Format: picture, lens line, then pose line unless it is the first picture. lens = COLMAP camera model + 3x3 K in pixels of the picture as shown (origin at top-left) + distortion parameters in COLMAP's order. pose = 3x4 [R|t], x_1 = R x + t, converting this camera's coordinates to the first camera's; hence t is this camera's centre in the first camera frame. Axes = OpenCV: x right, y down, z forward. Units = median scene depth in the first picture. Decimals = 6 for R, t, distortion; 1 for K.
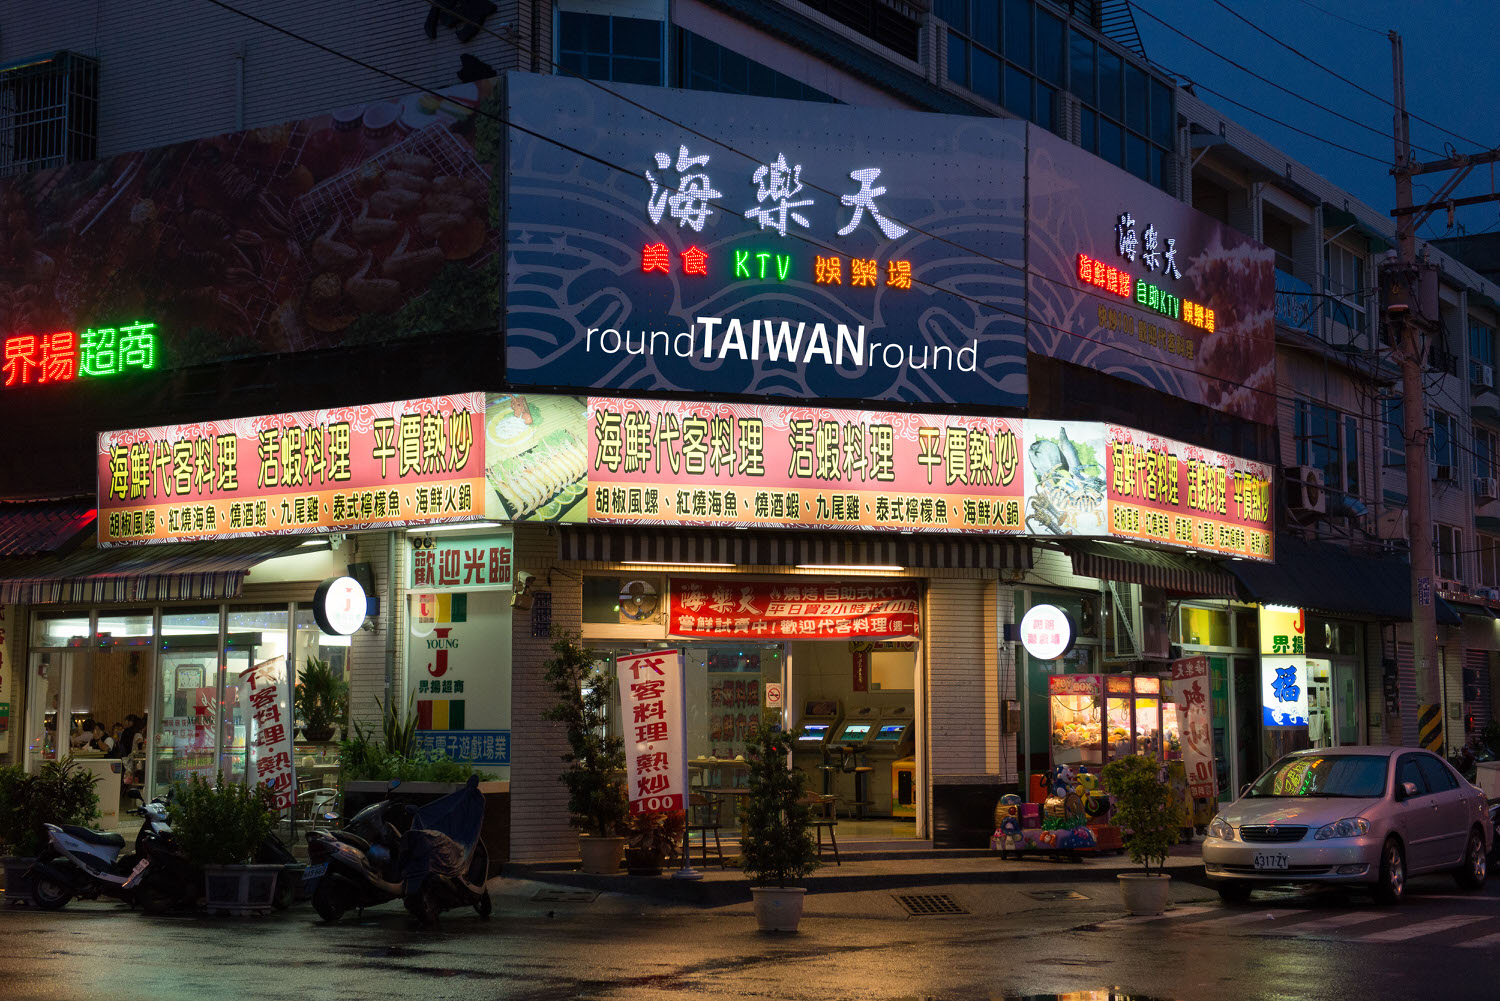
lens RADIAL K [[2128.2, 0, 750.0], [0, 2128.2, 500.5], [0, 0, 1]] dist [0.130728, -0.030902]
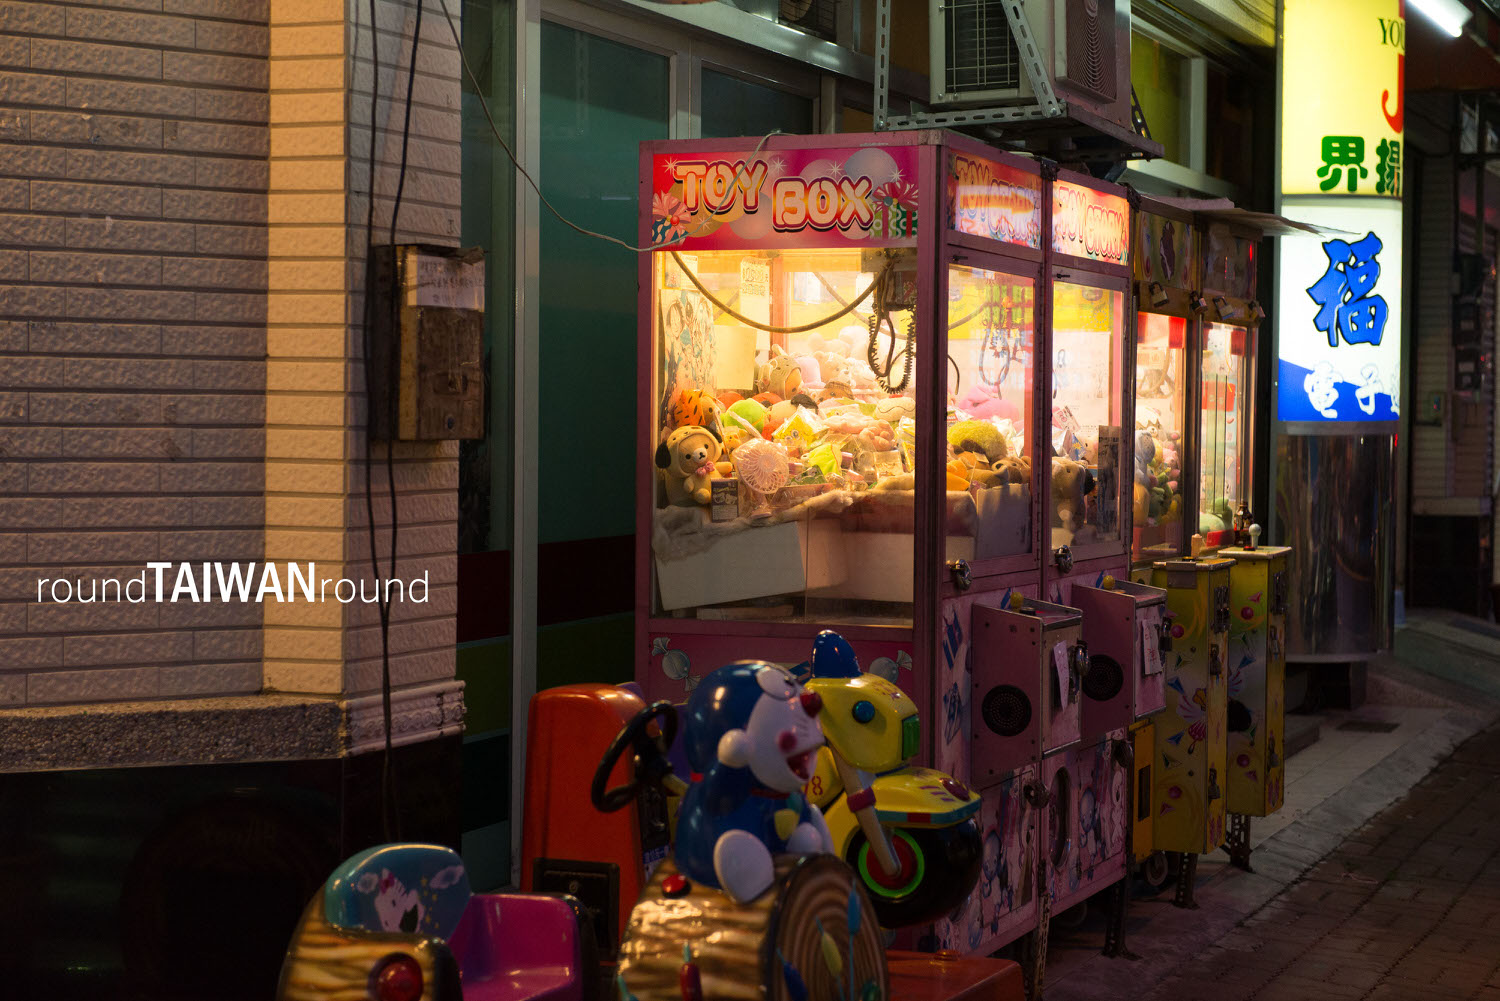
lens RADIAL K [[2888.6, 0, 750.0], [0, 2888.6, 500.5], [0, 0, 1]] dist [0.057880, 0.106682]
pose [[0.980860, 0.002539, 0.194695, 0.098649], [-0.027677, 0.991580, 0.126501, 0.080226], [-0.192735, -0.129469, 0.972672, 0.741429]]
